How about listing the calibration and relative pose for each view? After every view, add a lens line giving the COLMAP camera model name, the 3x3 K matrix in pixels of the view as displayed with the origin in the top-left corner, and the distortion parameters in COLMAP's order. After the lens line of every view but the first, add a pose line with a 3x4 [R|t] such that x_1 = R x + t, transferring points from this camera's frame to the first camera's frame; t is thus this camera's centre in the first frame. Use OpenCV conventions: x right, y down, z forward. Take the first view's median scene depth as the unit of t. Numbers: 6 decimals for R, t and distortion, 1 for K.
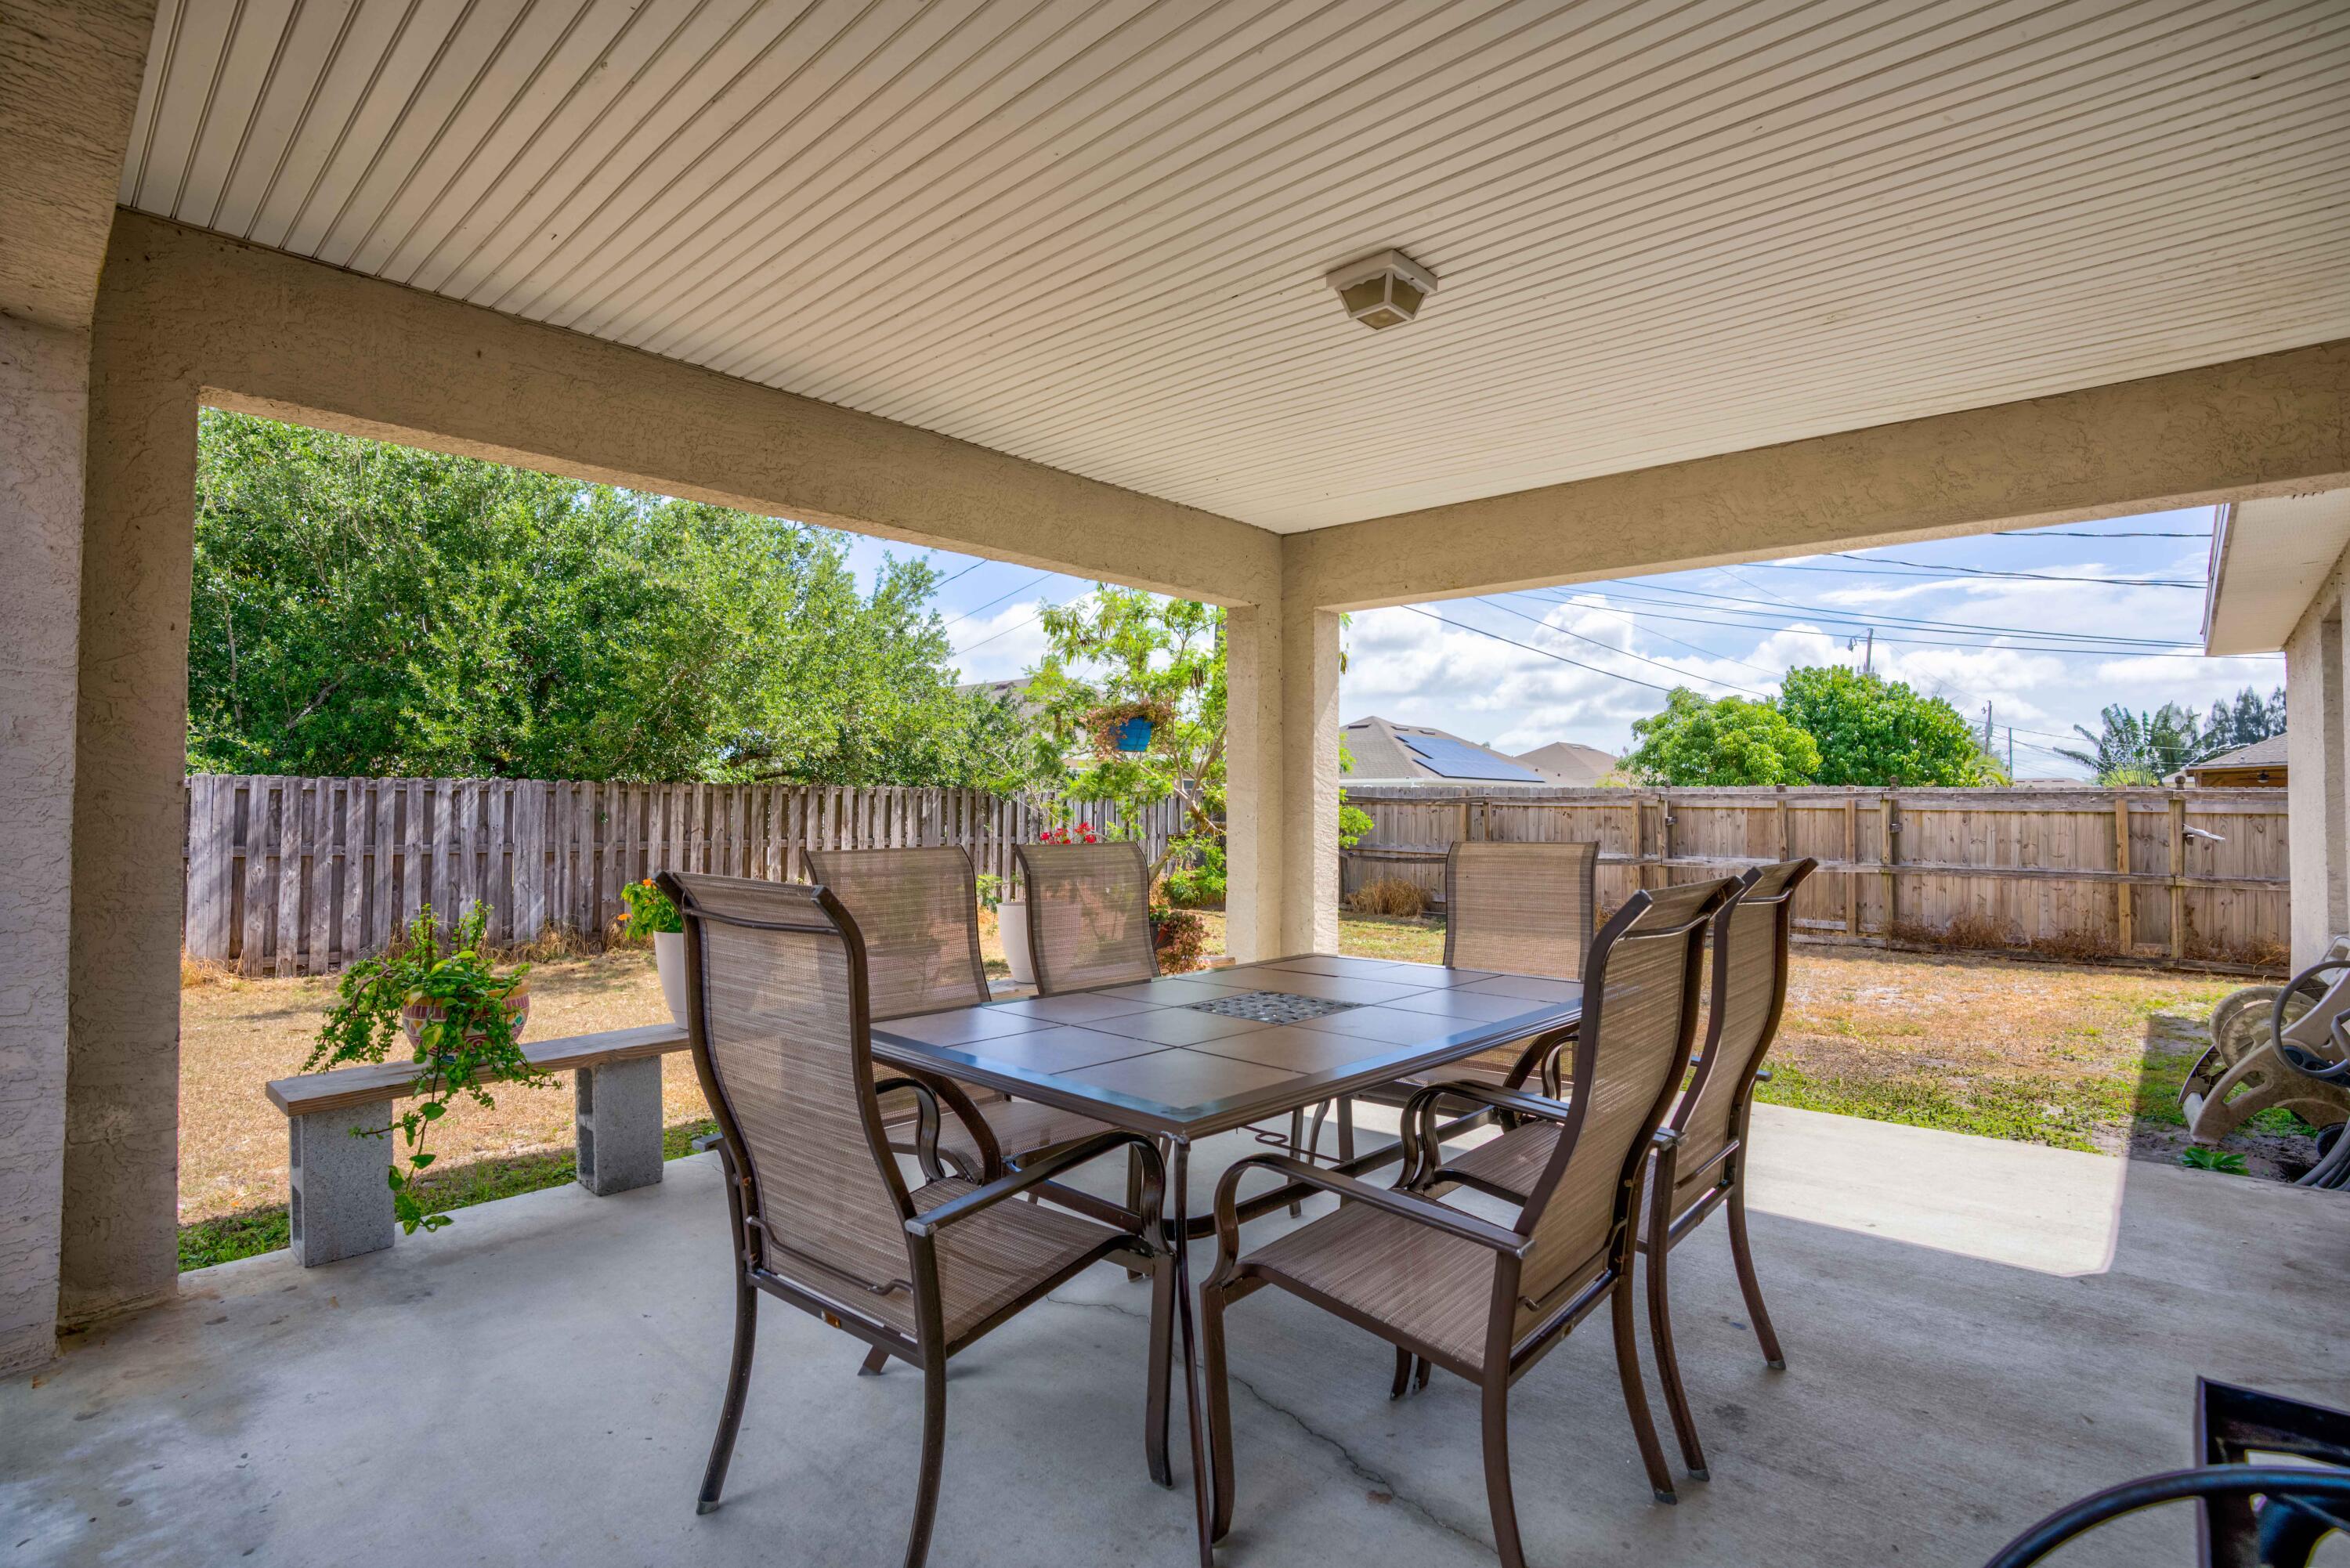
lens RADIAL K [[1135.0, 0, 1176.2], [0, 1135.0, 784.0], [0, 0, 1]] dist [-0.058323, 0.020011]
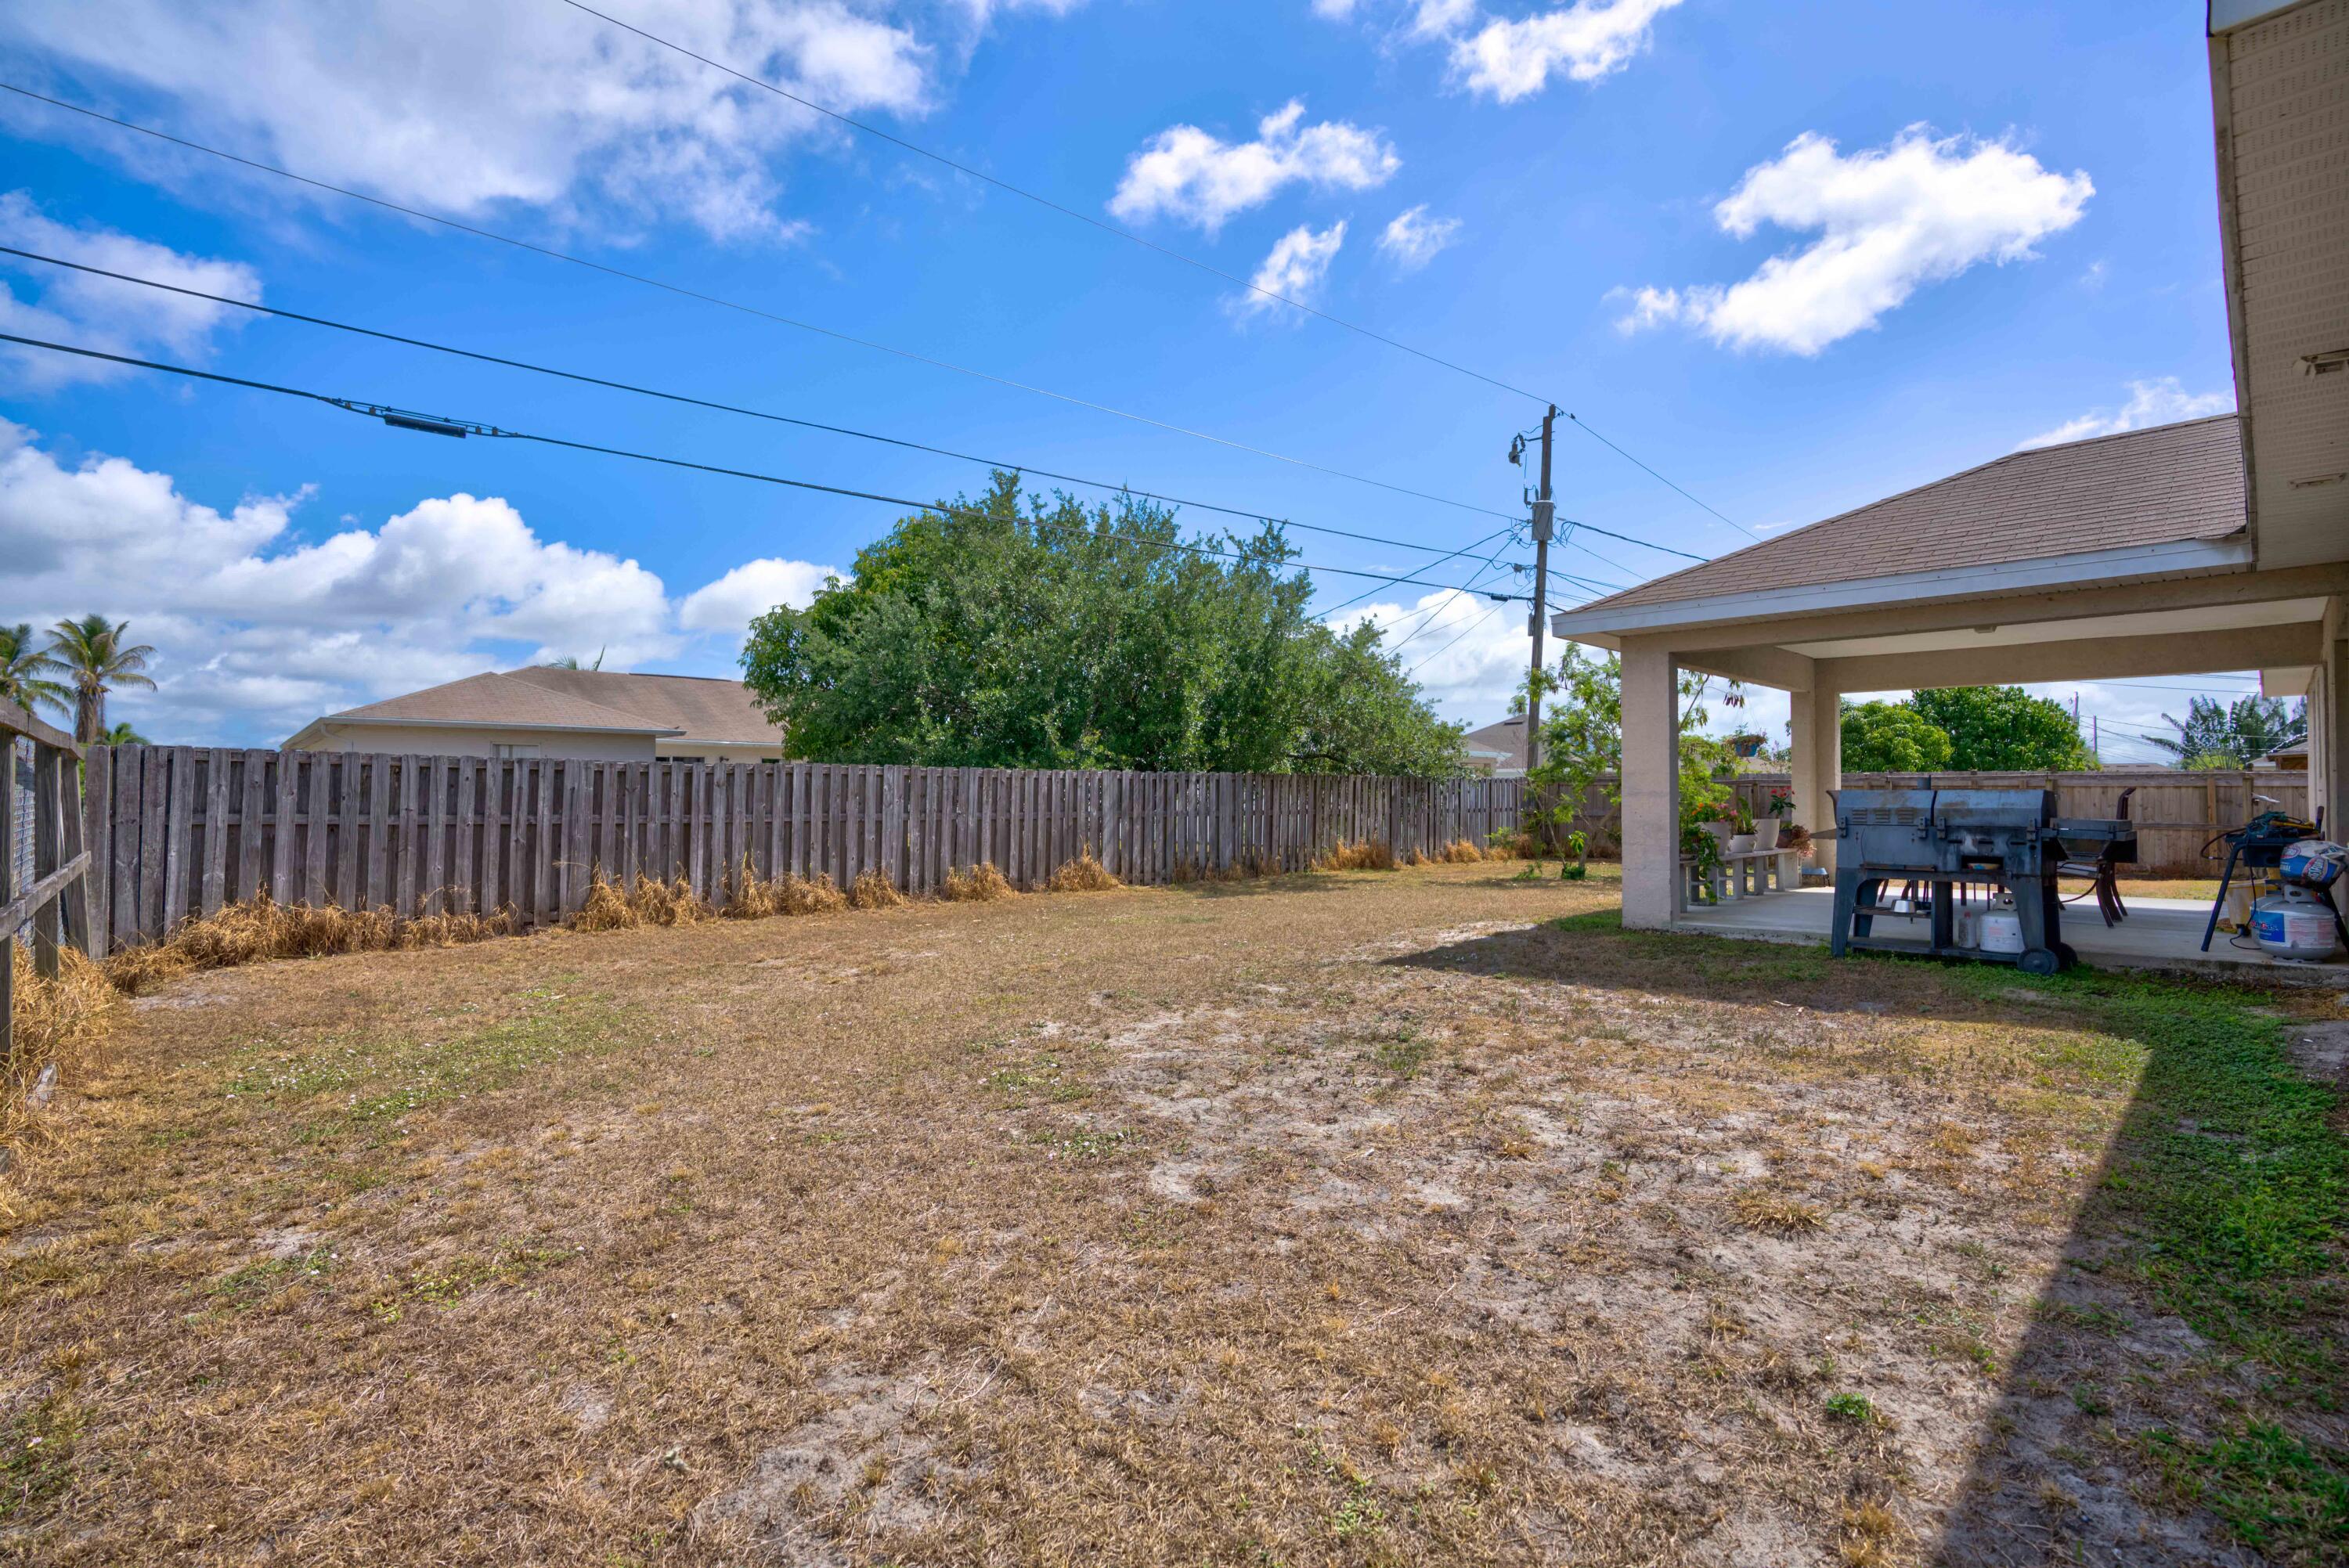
lens RADIAL K [[1066.3, 0, 1181.6], [0, 1066.3, 775.2], [0, 0, 1]] dist [-0.066699, 0.022581]
pose [[0.996966, -0.006162, -0.077592, -0.187311], [0.006249, 0.999980, 0.000872, -0.000458], [0.077585, -0.001354, 0.996985, -0.214956]]
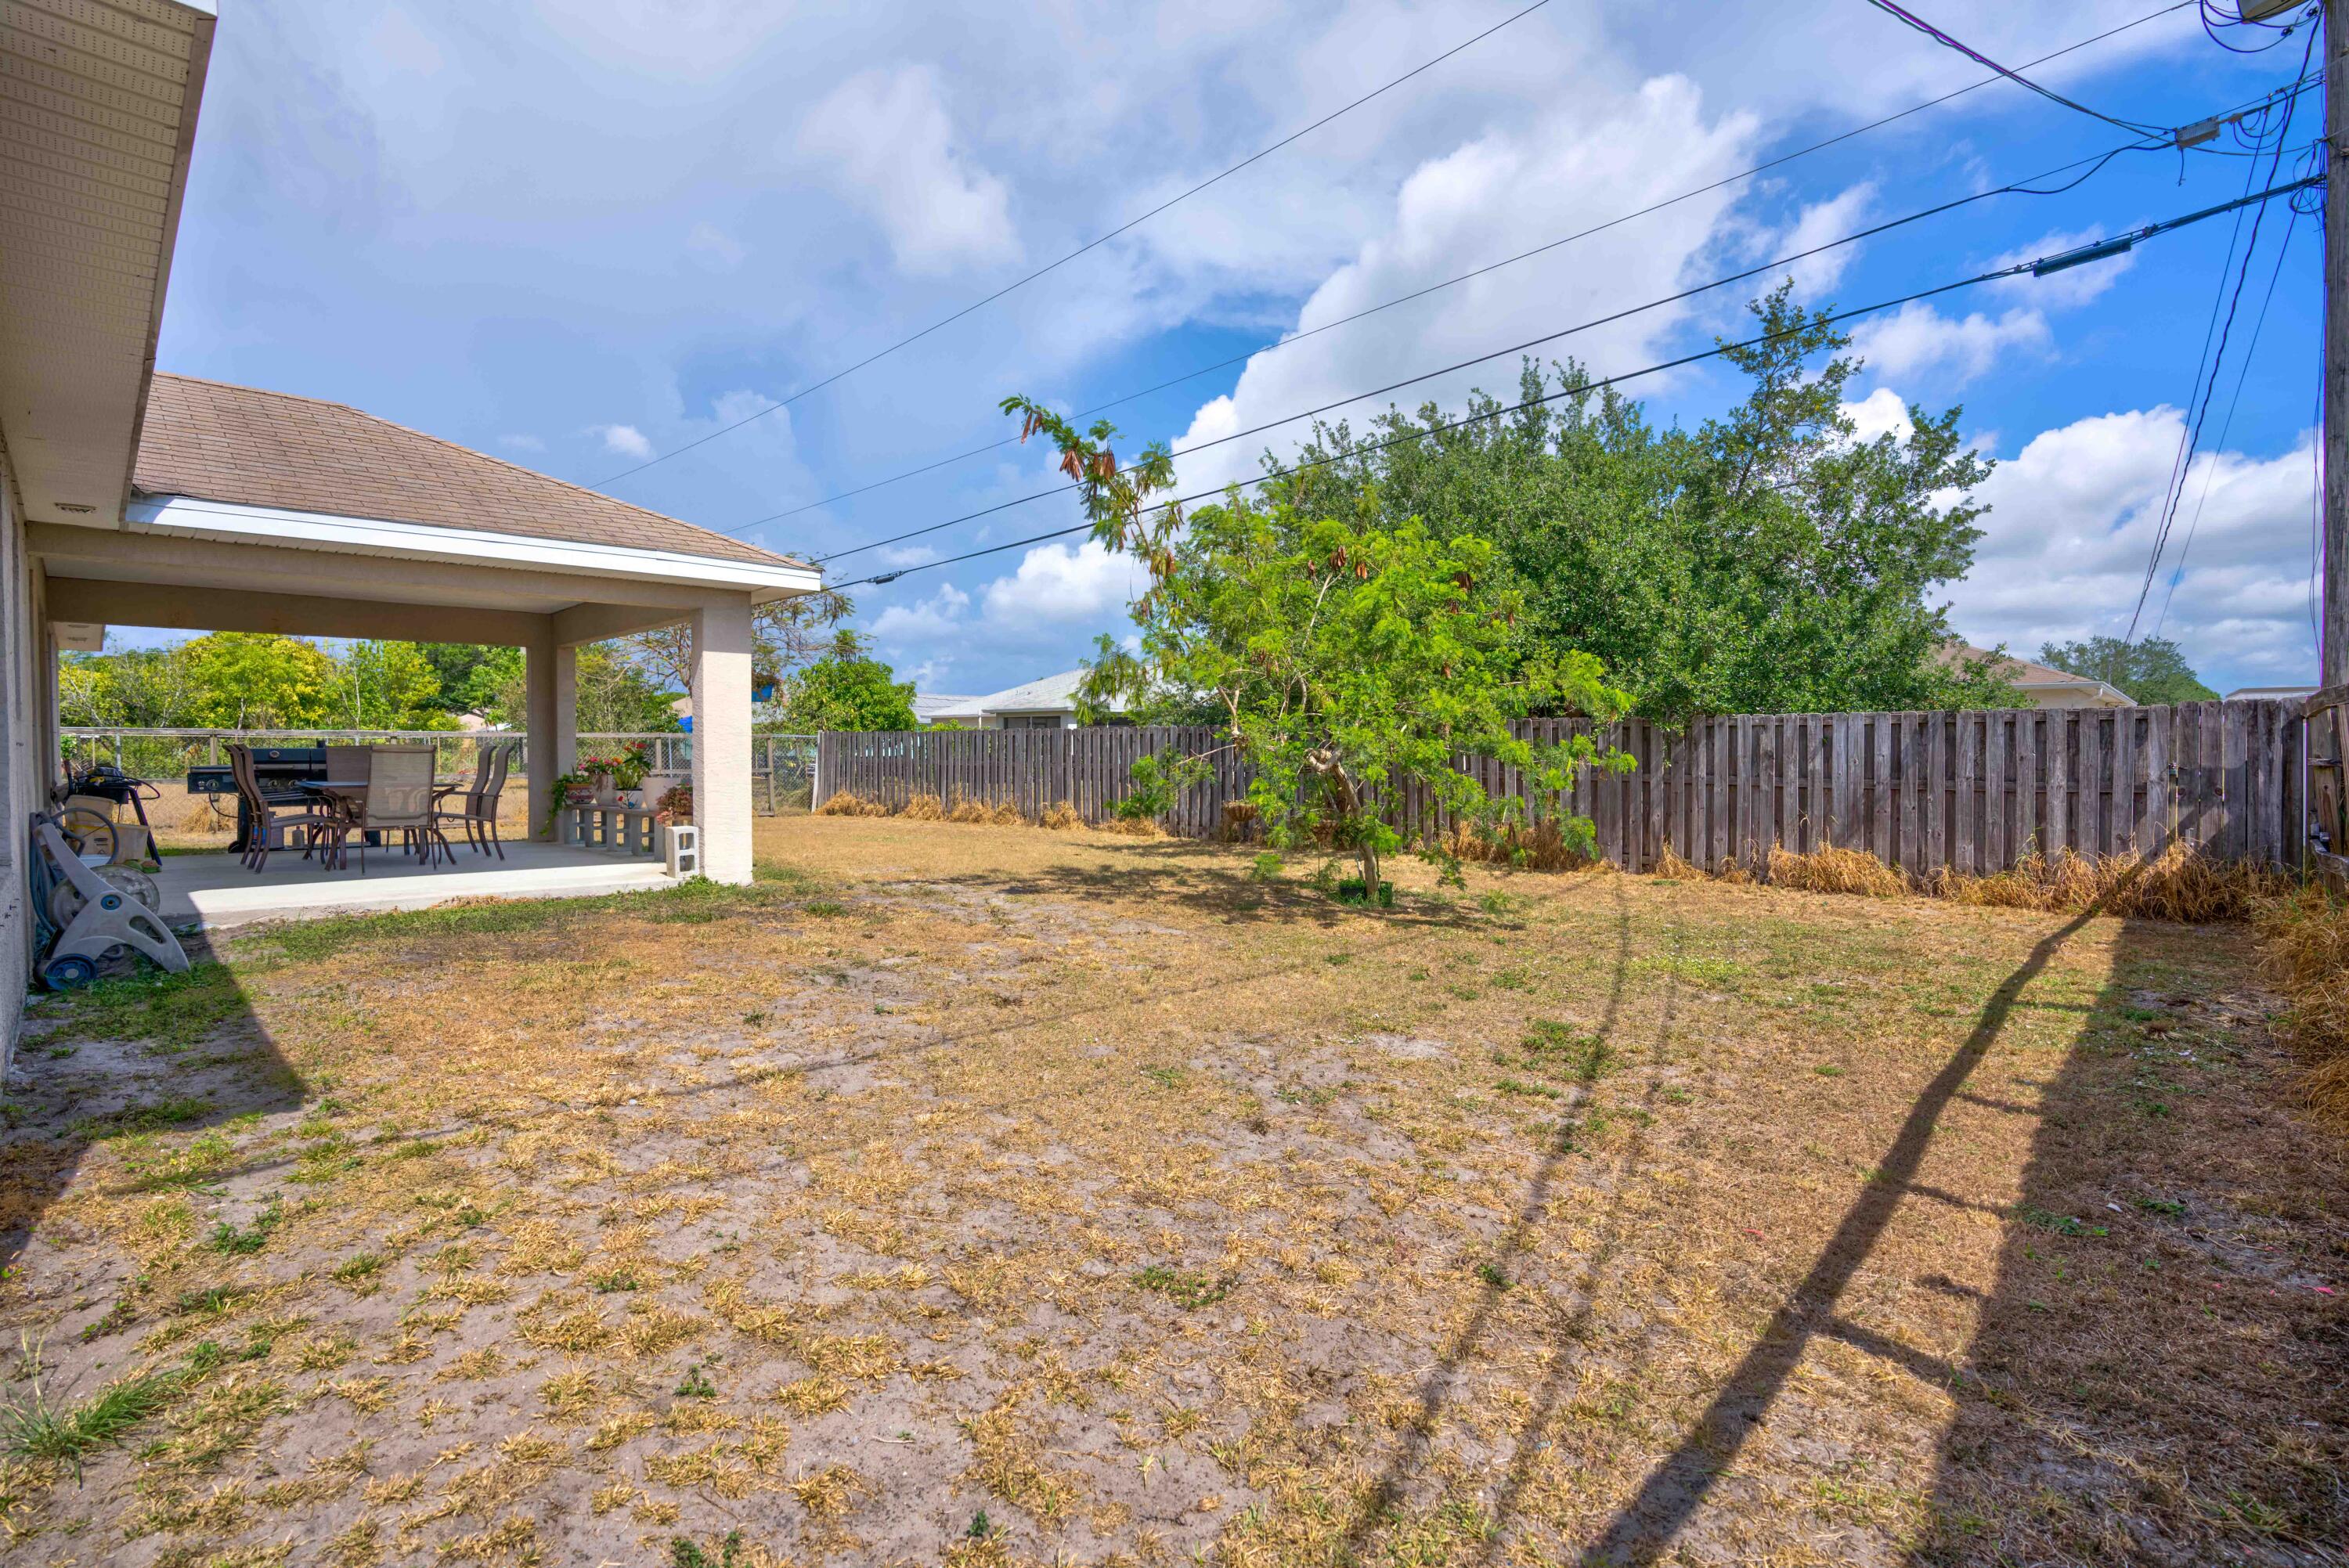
lens RADIAL K [[1088.4, 0, 1177.0], [0, 1088.4, 757.1], [0, 0, 1]] dist [-0.052676, 0.017624]
pose [[-0.045322, 0.002312, -0.998970, 0.305374], [0.018942, 0.999820, 0.001454, 0.012677], [0.998793, -0.018856, -0.045357, 0.333234]]
